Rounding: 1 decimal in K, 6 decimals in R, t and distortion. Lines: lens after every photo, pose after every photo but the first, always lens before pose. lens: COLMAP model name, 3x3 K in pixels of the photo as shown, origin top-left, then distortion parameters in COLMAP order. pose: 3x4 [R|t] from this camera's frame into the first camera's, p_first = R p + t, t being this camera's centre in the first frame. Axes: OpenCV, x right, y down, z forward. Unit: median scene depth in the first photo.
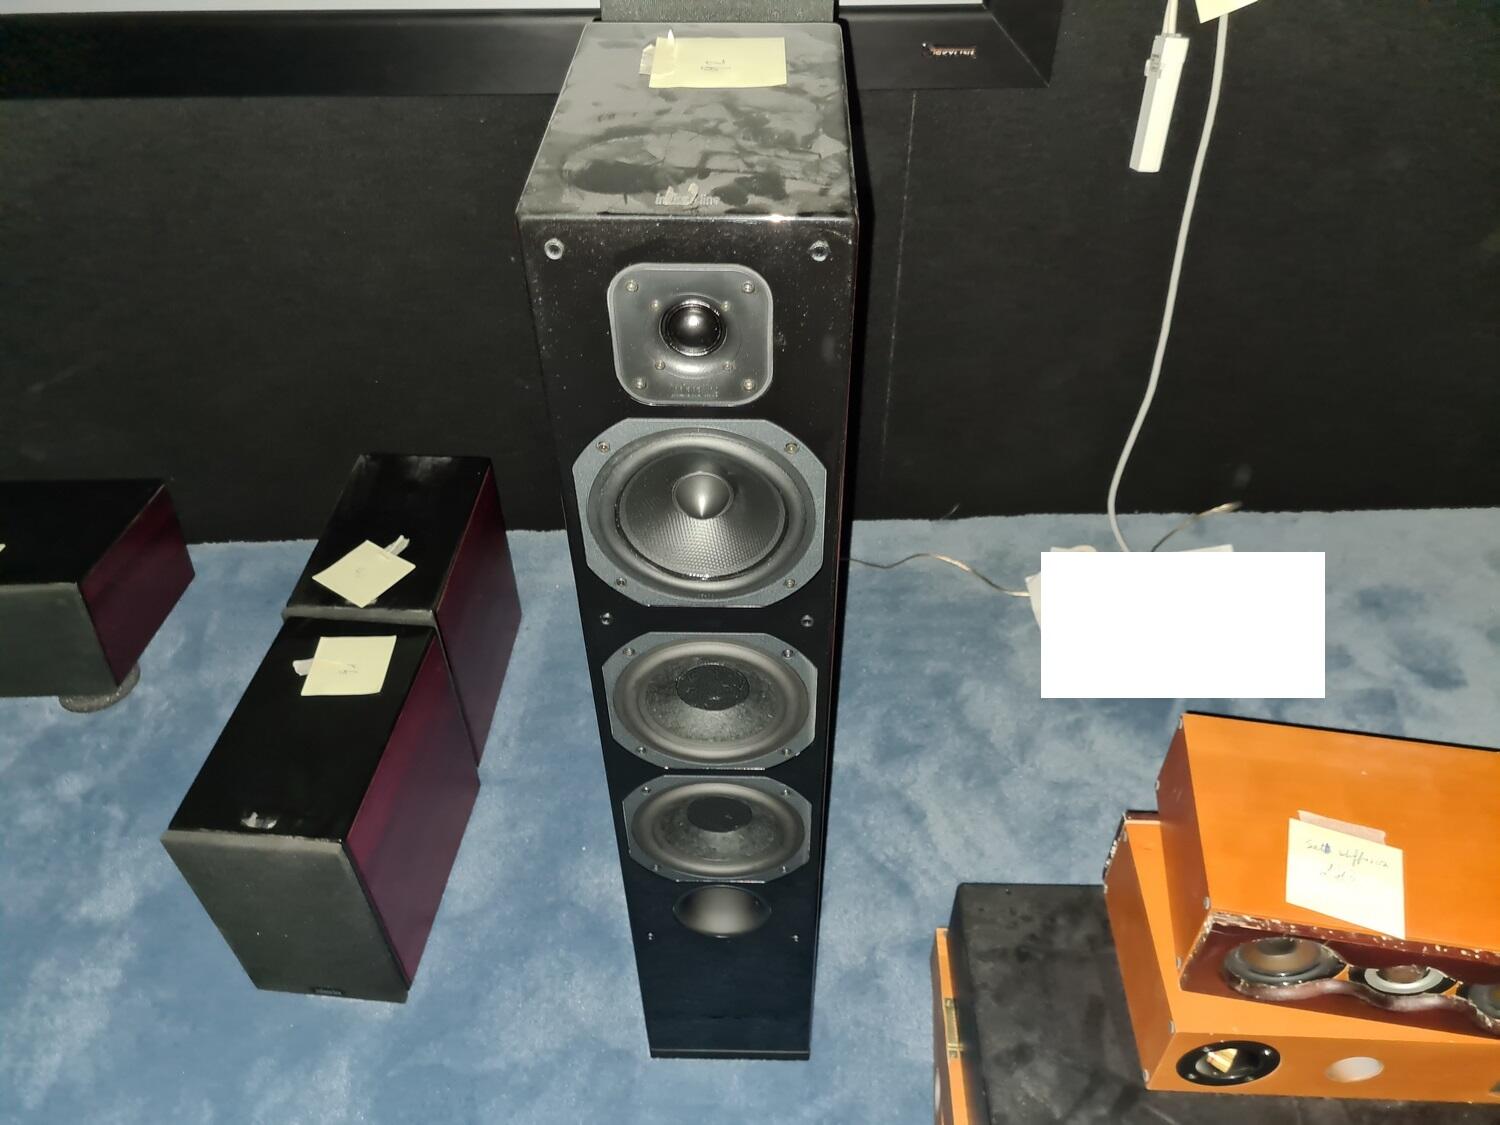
lens RADIAL K [[1141.9, 0, 762.4], [0, 1141.9, 568.4], [0, 0, 1]] dist [0.047324, -0.036333]
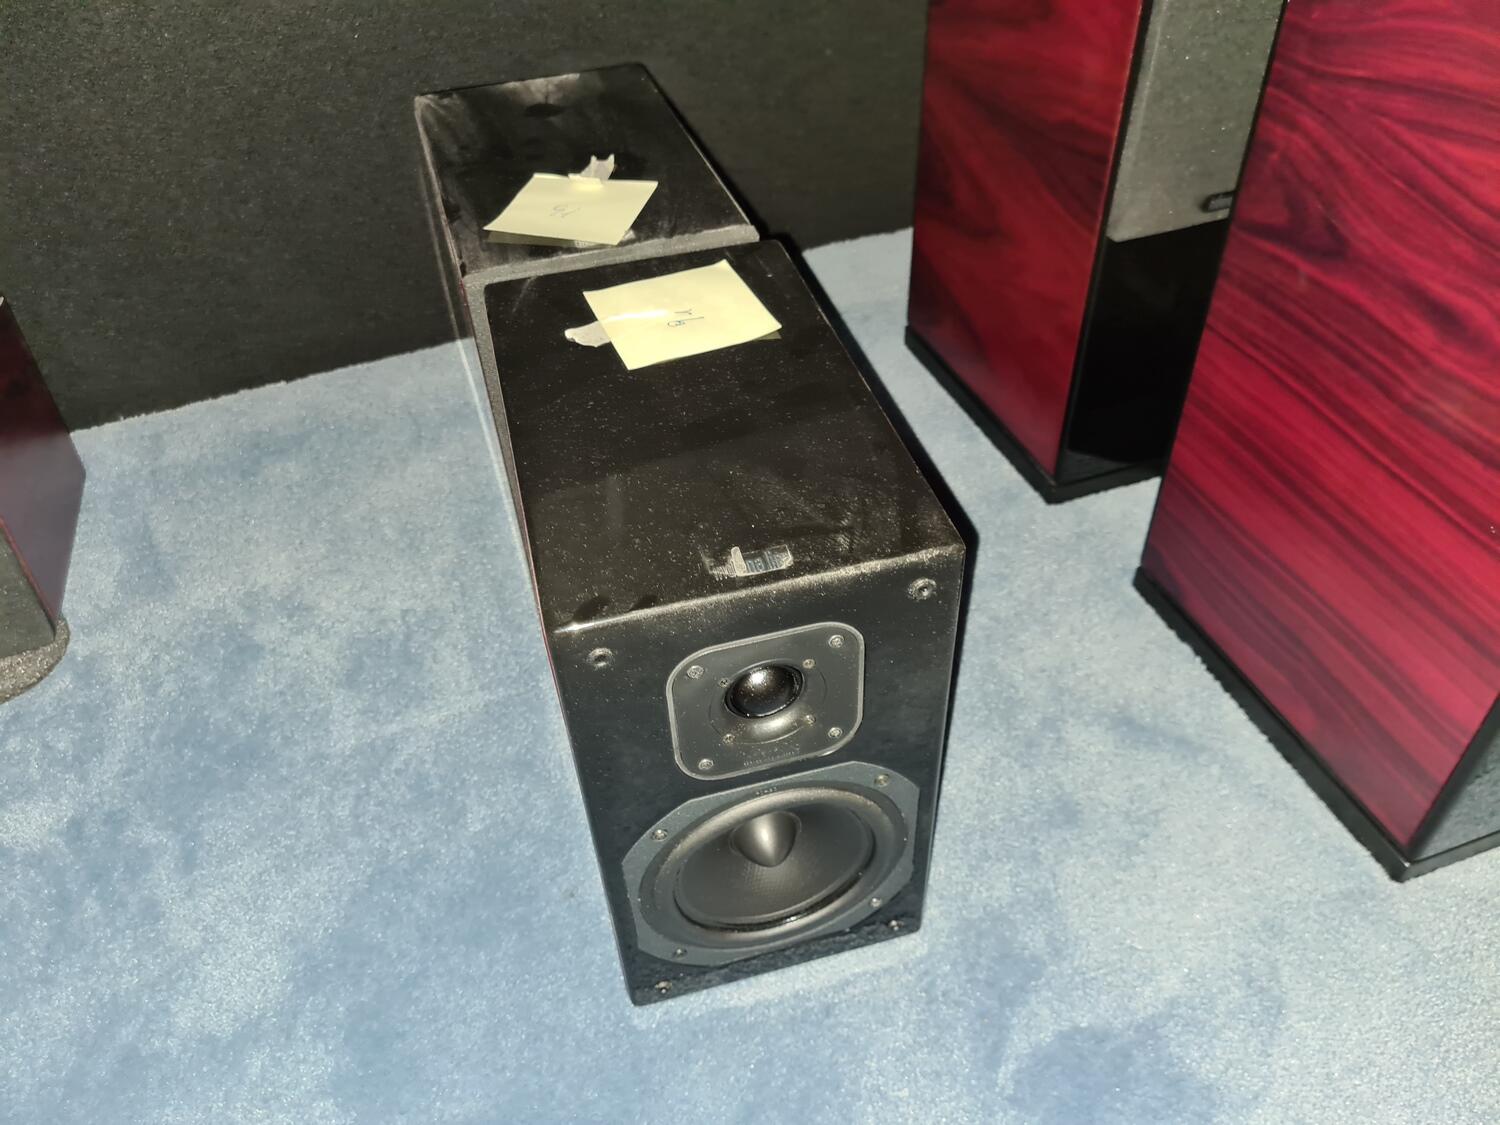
lens RADIAL K [[1141.9, 0, 744.1], [0, 1141.9, 570.4], [0, 0, 1]] dist [0.047324, -0.036333]
pose [[0.934951, -0.263722, 0.237311, -0.418251], [0.269179, 0.963041, 0.009717, 0.168440], [-0.231103, 0.054794, 0.971385, 0.460764]]
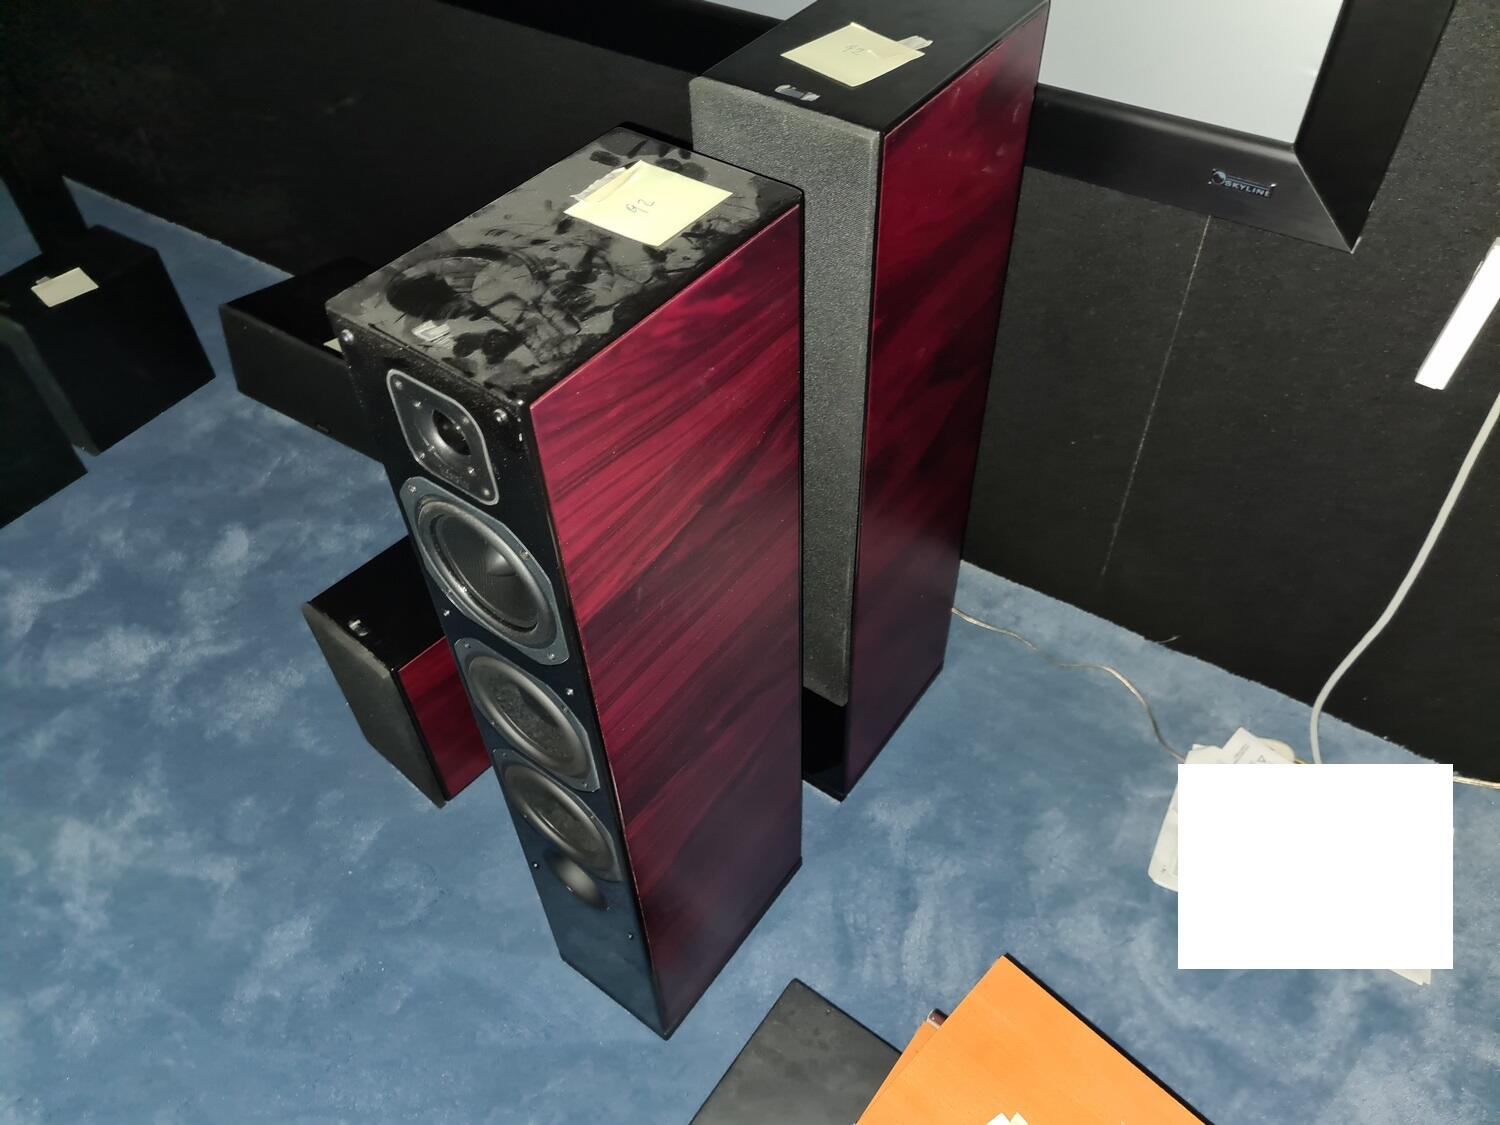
lens RADIAL K [[1141.9, 0, 751.6], [0, 1141.9, 553.7], [0, 0, 1]] dist [0.047324, -0.036333]
pose [[0.814240, 0.411849, -0.409137, 0.315130], [-0.380152, 0.910911, 0.160394, -0.174861], [0.438746, 0.024936, 0.898265, 0.034673]]
